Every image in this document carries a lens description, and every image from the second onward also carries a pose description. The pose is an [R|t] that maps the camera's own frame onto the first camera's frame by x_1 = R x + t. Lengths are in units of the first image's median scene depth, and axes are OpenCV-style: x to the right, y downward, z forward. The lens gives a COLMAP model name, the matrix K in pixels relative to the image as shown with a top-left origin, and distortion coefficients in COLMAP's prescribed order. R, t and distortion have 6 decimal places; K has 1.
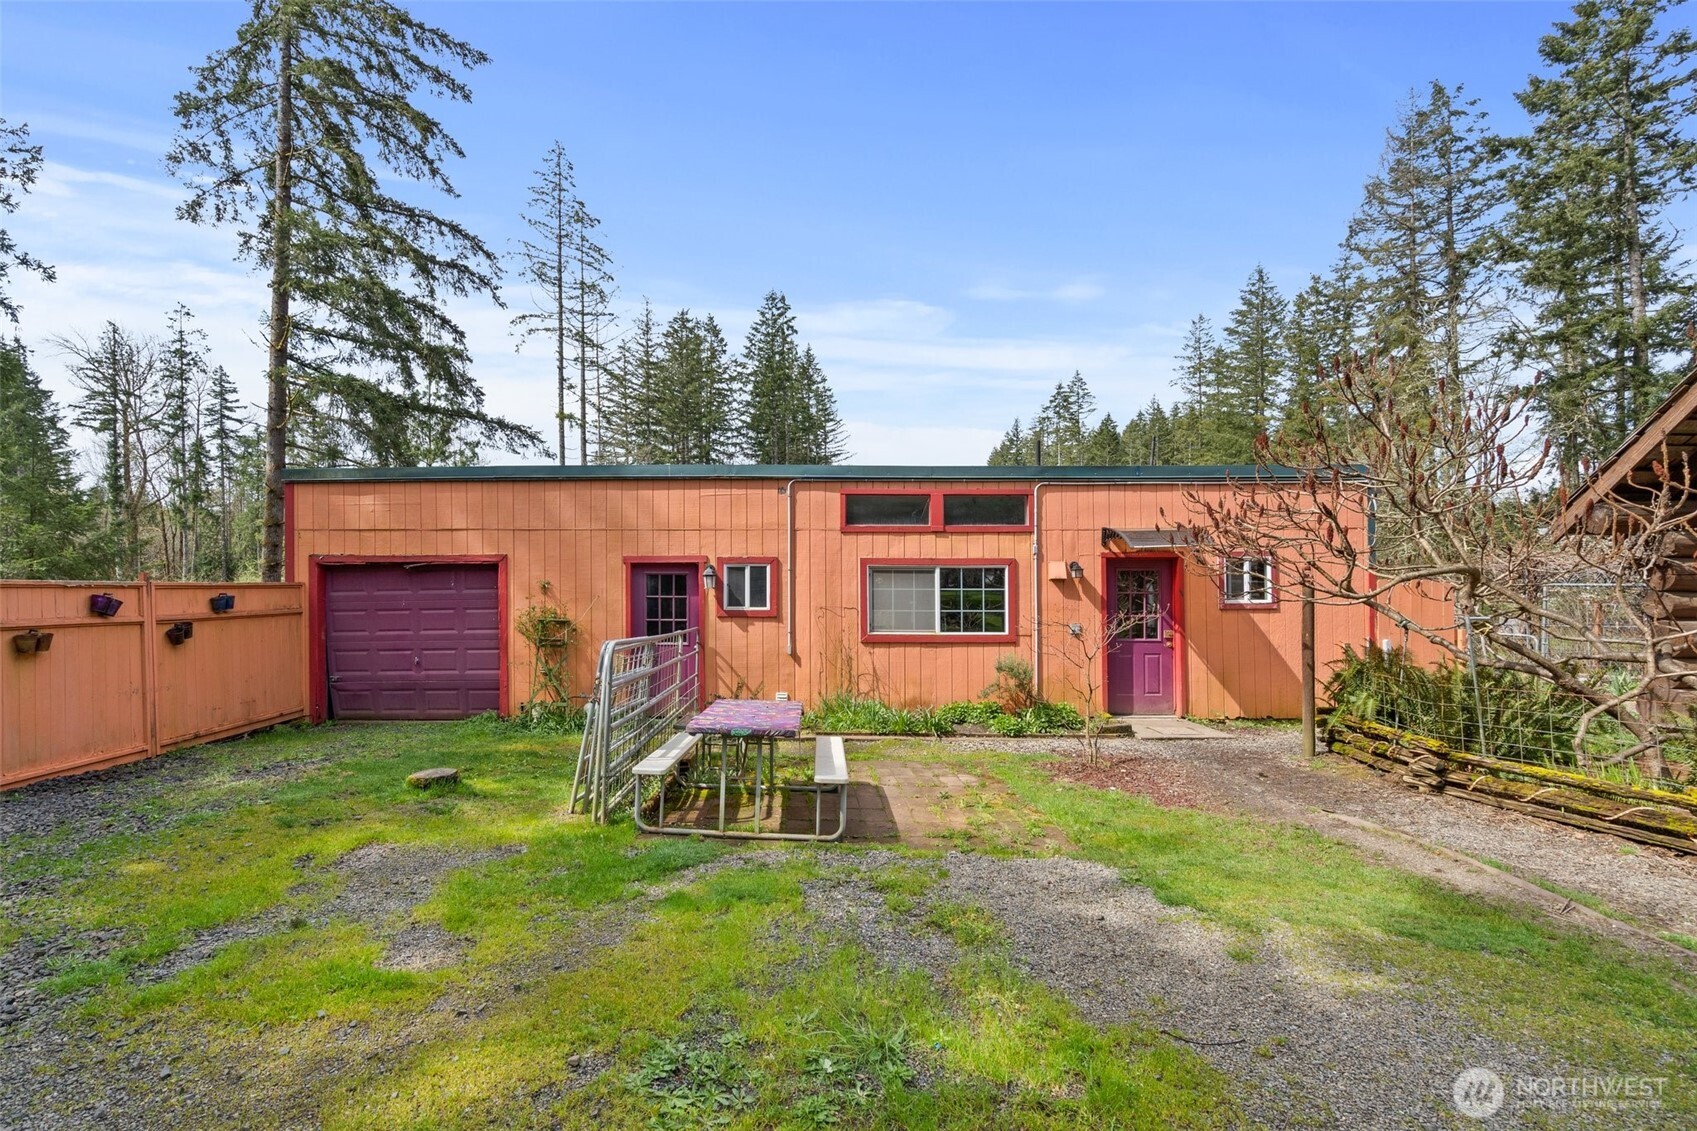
lens RADIAL K [[798.5, 0, 802.7], [0, 798.5, 579.2], [0, 0, 1]] dist [0.004249, -0.001441]
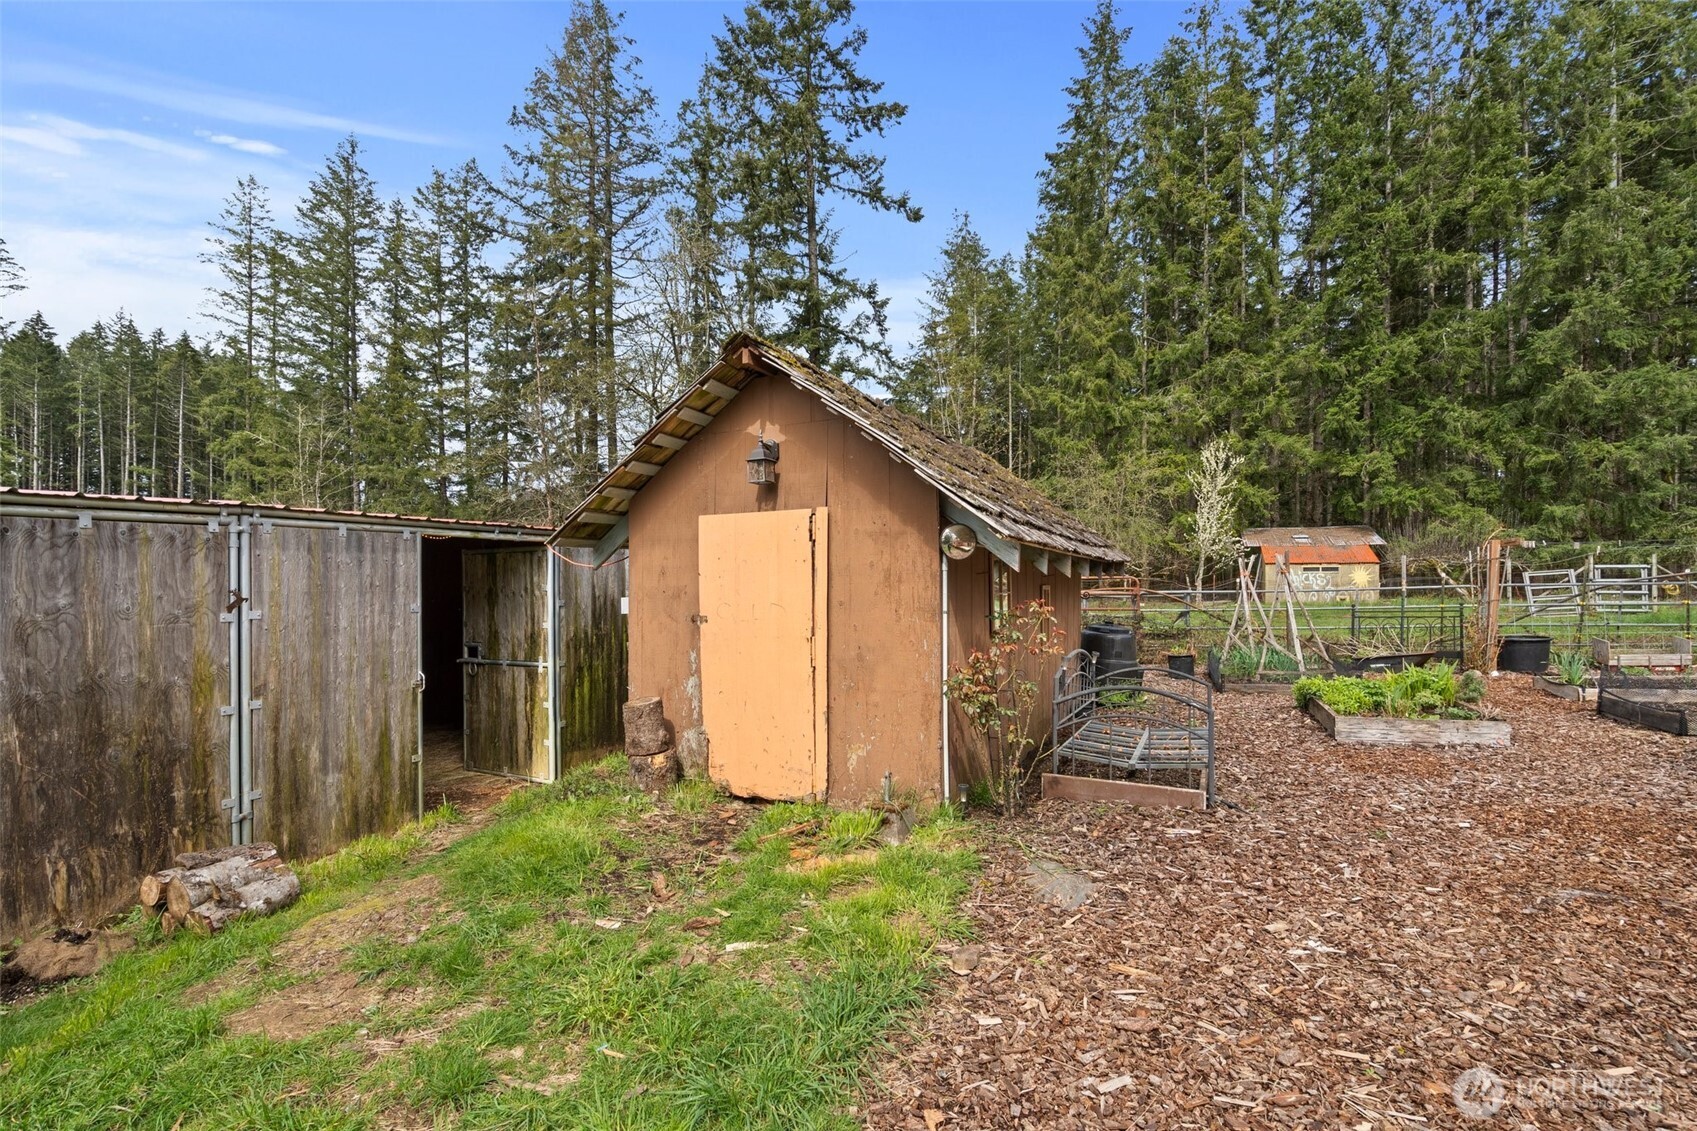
lens RADIAL K [[775.2, 0, 841.6], [0, 775.2, 572.6], [0, 0, 1]] dist [-0.003058, 0.000982]
pose [[0.371026, 0.007795, 0.928590, 0.070455], [-0.012020, 0.999921, -0.003591, 0.013504], [-0.928545, -0.009830, 0.371091, 0.295296]]
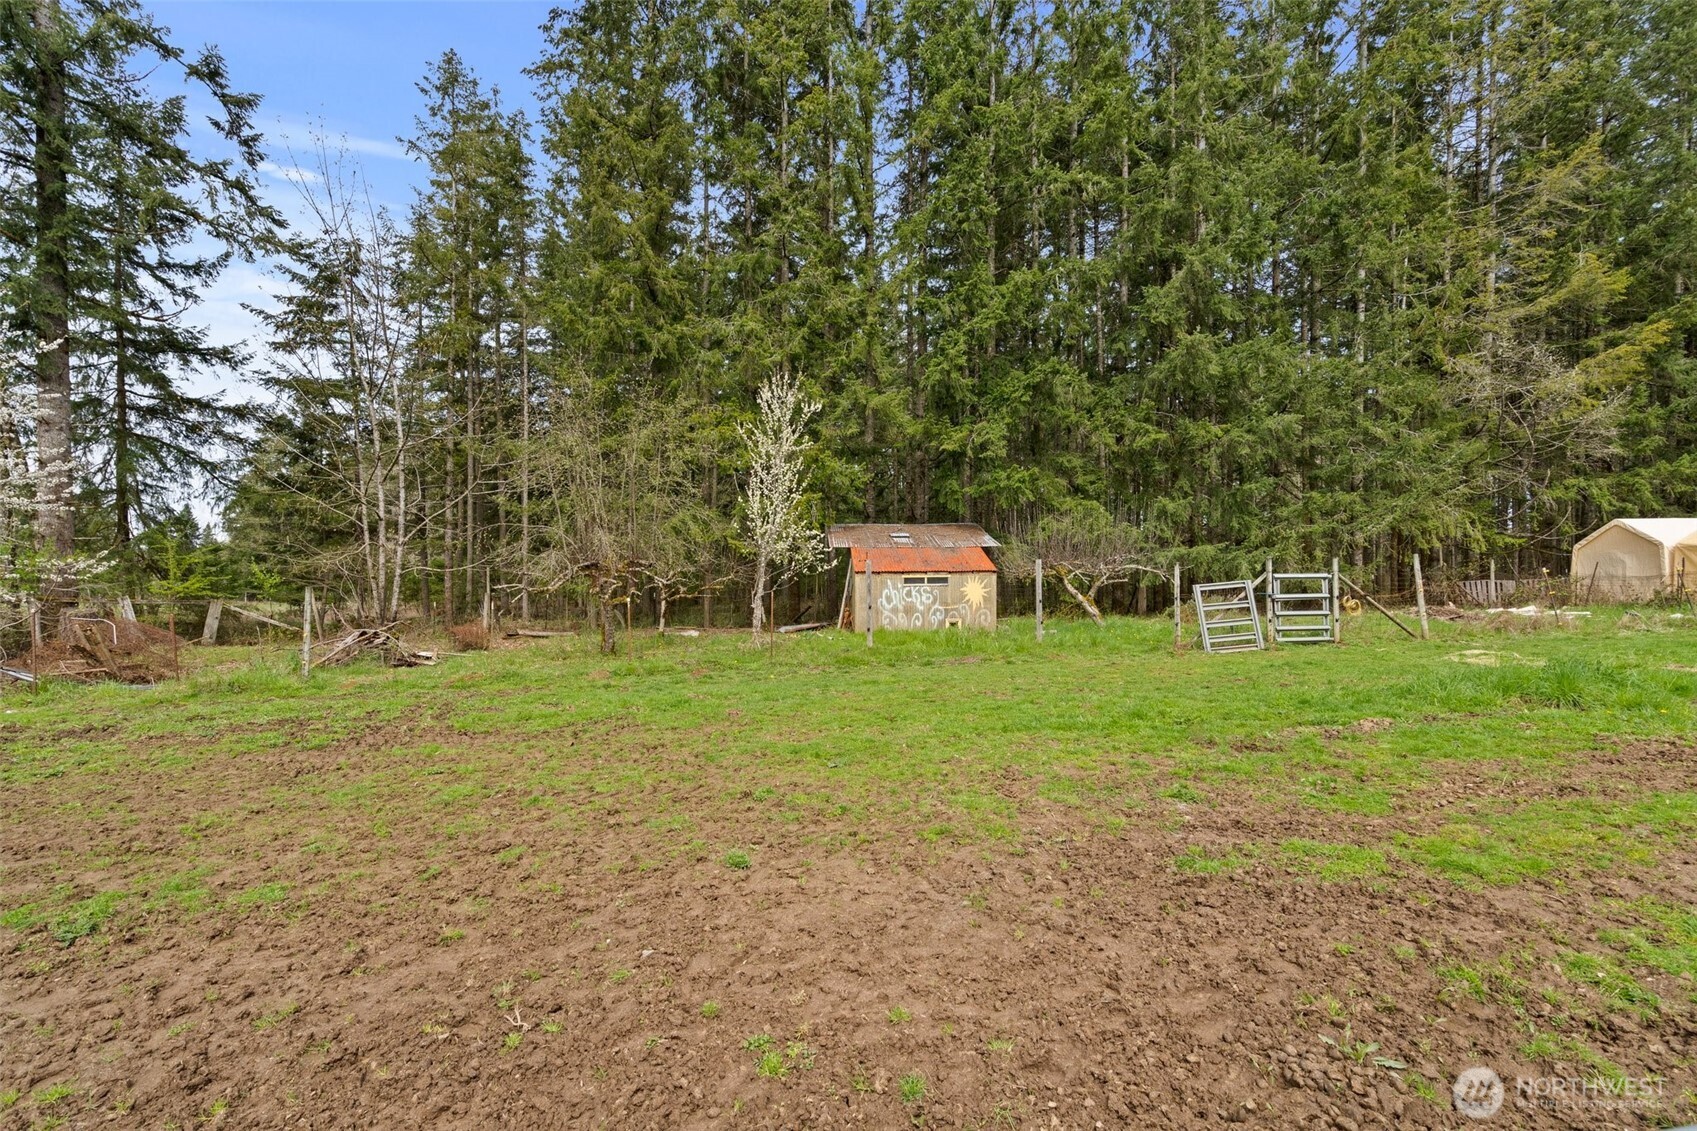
lens RADIAL K [[775.2, 0, 852.2], [0, 775.2, 574.5], [0, 0, 1]] dist [-0.003058, 0.000982]
pose [[-0.096859, 0.011825, 0.995228, 0.255389], [-0.001641, 0.999926, -0.012040, 0.009038], [-0.995297, -0.002799, -0.096832, 0.267496]]
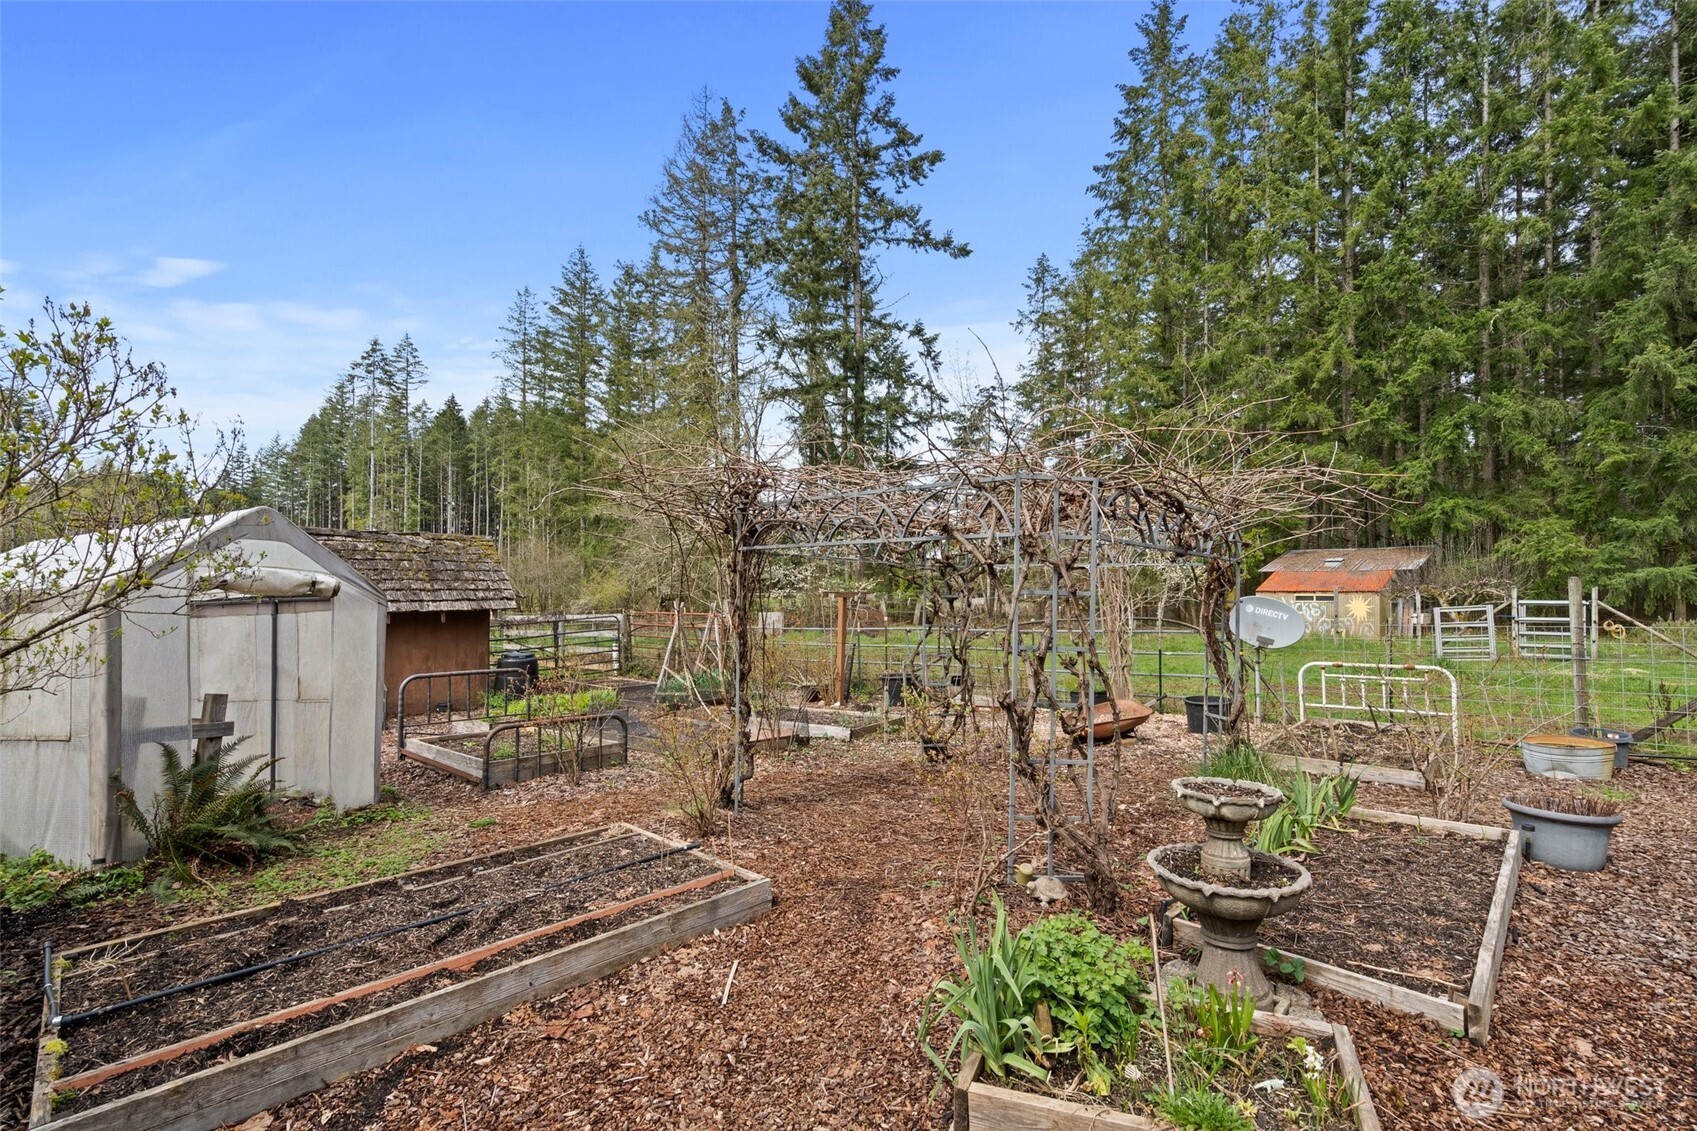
lens RADIAL K [[775.2, 0, 839.3], [0, 775.2, 584.7], [0, 0, 1]] dist [-0.003058, 0.000982]
pose [[0.695743, 0.009360, 0.718230, 0.122331], [-0.016199, 0.999865, 0.002662, 0.004260], [-0.718108, -0.013487, 0.695800, 0.127674]]
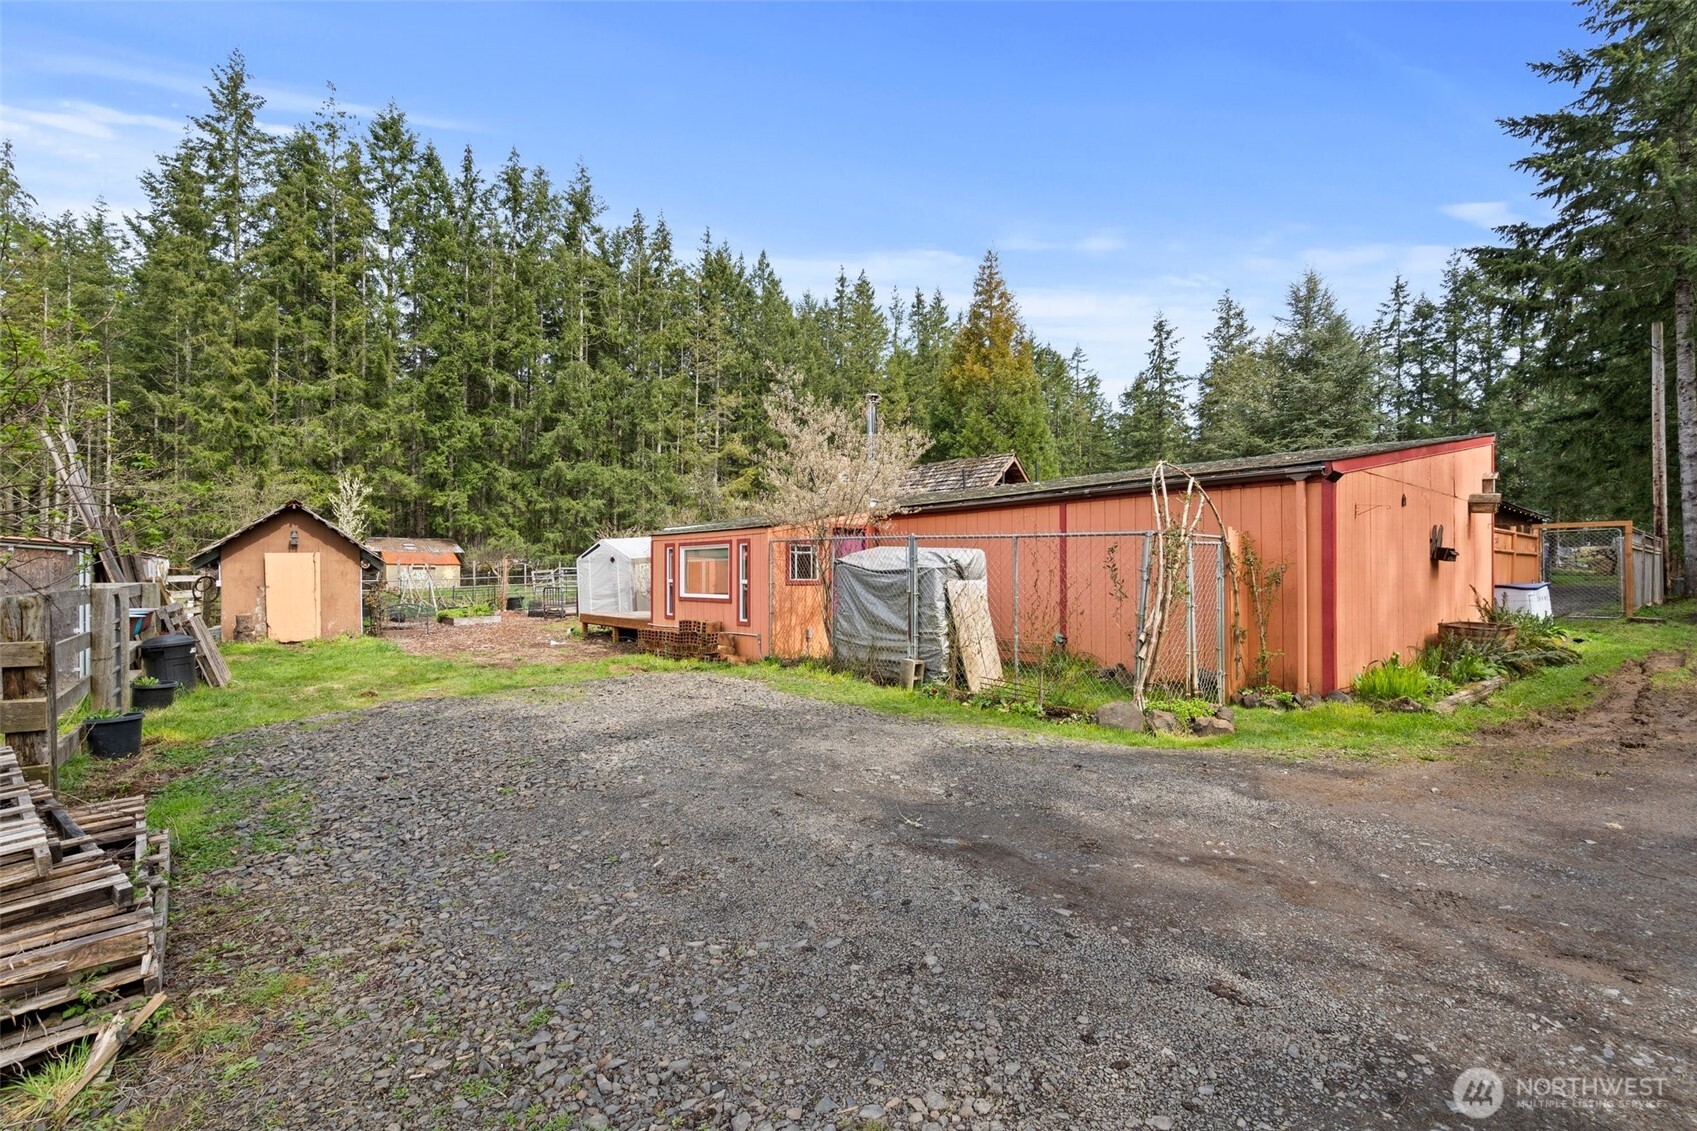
lens RADIAL K [[775.2, 0, 859.1], [0, 775.2, 569.3], [0, 0, 1]] dist [-0.003058, 0.000982]
pose [[-0.651851, 0.005581, 0.758327, -0.133416], [-0.007540, 0.999876, -0.013840, 0.014377], [-0.758310, -0.014739, -0.651728, 0.347012]]
